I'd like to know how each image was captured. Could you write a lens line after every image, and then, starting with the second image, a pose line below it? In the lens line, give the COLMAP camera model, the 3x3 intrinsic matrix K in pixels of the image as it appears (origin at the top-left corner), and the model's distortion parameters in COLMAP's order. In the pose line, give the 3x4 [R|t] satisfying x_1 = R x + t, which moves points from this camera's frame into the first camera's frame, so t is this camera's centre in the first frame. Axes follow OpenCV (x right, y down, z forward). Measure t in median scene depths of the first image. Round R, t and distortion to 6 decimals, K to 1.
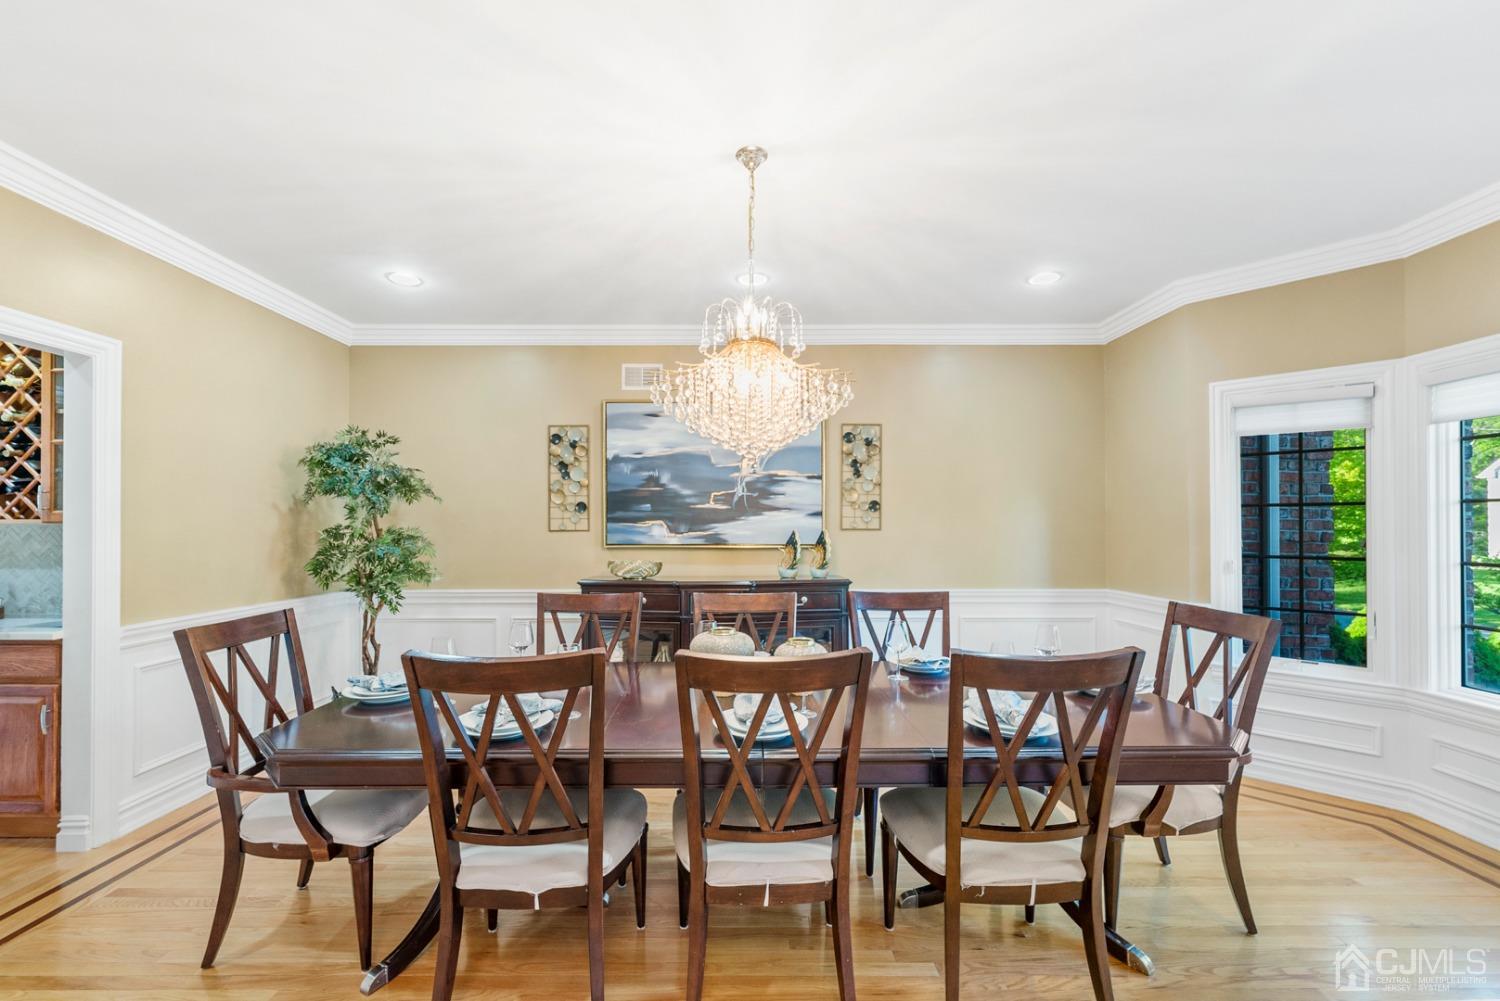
lens RADIAL K [[613.9, 0, 747.6], [0, 613.9, 515.5], [0, 0, 1]] dist [0.002210, 0.000223]
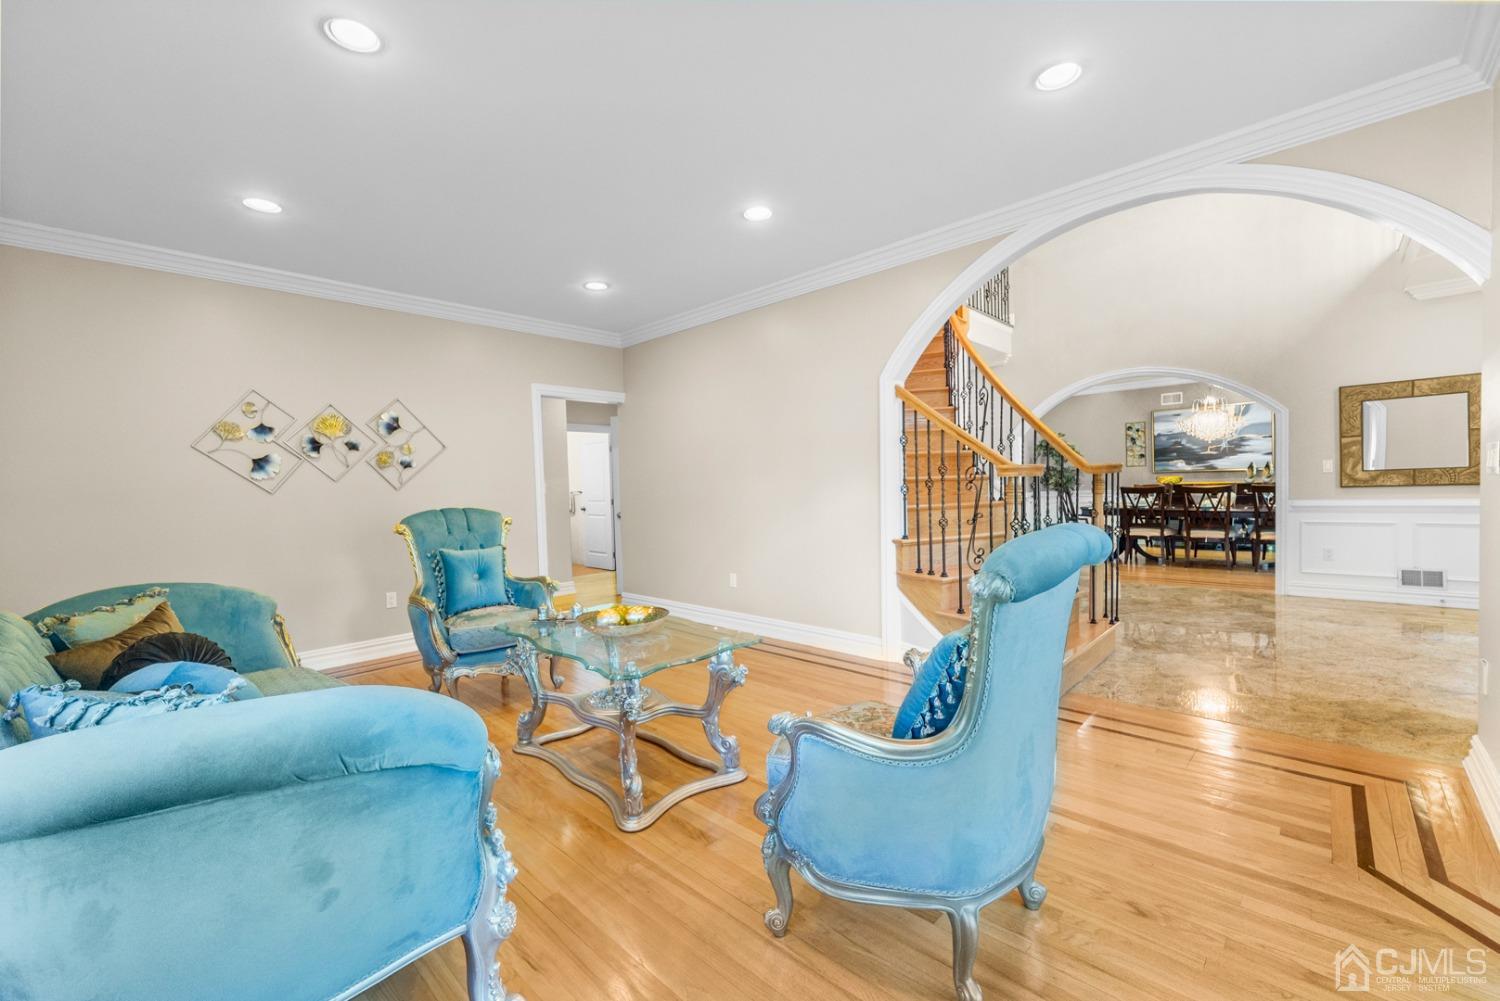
lens RADIAL K [[613.9, 0, 750.0], [0, 613.9, 504.0], [0, 0, 1]] dist [0.002210, 0.000223]
pose [[0.716064, 0.002287, -0.698031, 0.314729], [0.036499, 0.998504, 0.040714, 0.019778], [0.697080, -0.054631, 0.714909, -1.826093]]
